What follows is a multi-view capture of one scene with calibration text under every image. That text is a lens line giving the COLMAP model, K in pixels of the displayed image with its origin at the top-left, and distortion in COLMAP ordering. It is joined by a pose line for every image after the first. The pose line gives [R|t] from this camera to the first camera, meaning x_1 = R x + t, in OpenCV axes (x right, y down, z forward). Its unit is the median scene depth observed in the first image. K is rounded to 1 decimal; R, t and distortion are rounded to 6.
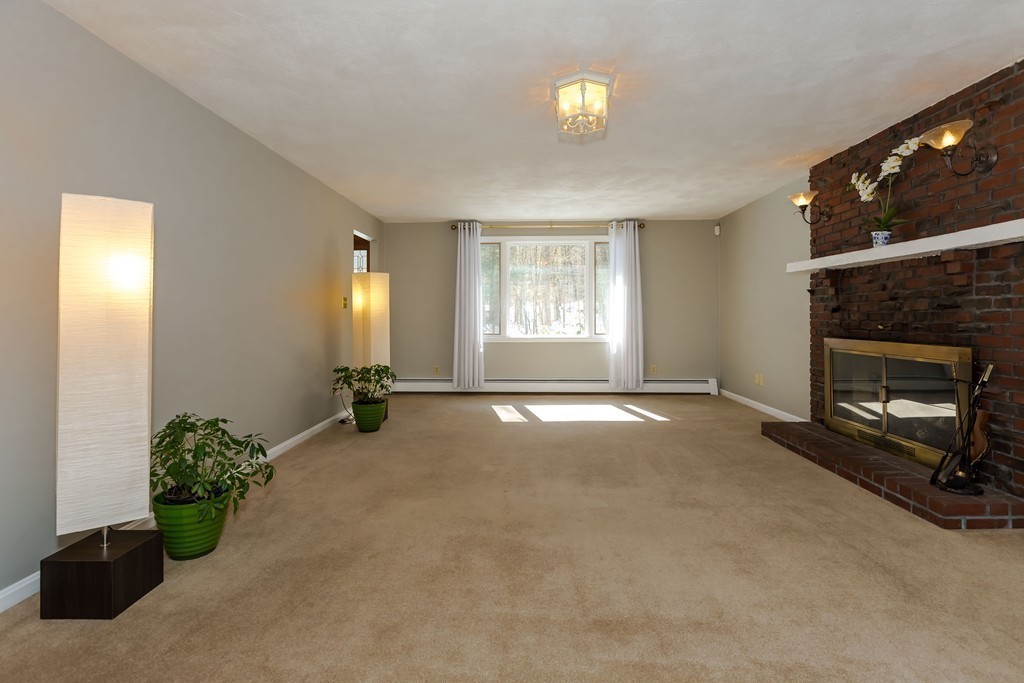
lens RADIAL K [[467.3, 0, 513.5], [0, 467.3, 315.9], [0, 0, 1]] dist [-0.002046, -0.000231]
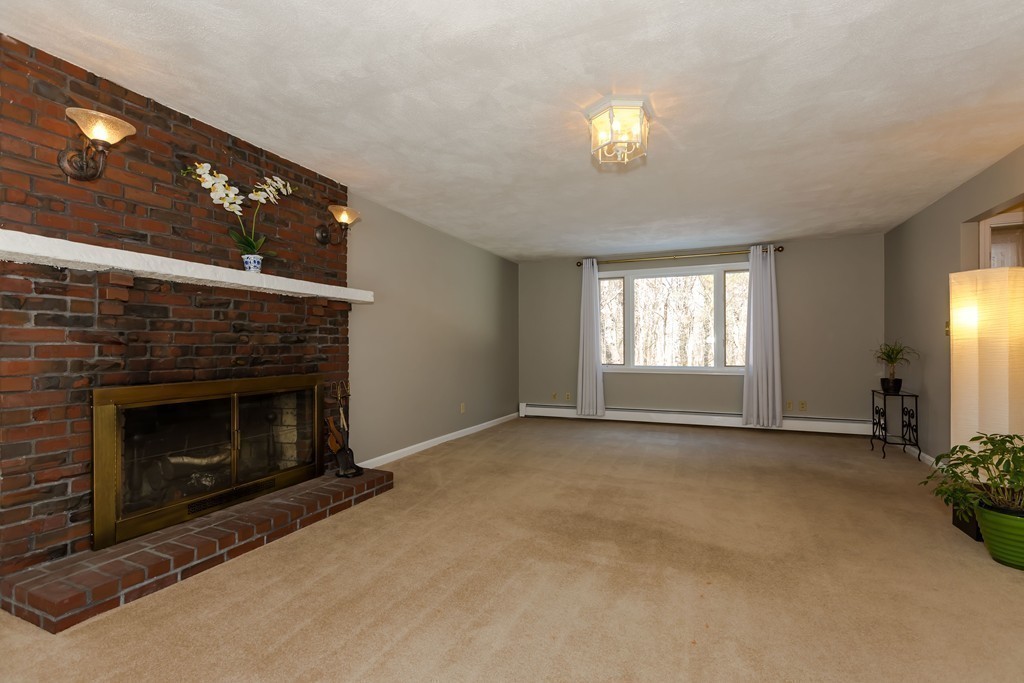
lens RADIAL K [[467.3, 0, 513.6], [0, 467.3, 343.9], [0, 0, 1]] dist [-0.002046, -0.000231]
pose [[-0.918083, -0.000816, 0.396388, -0.037377], [-0.003623, 0.999973, -0.006334, -0.008017], [-0.396373, -0.007252, -0.918061, 1.863322]]
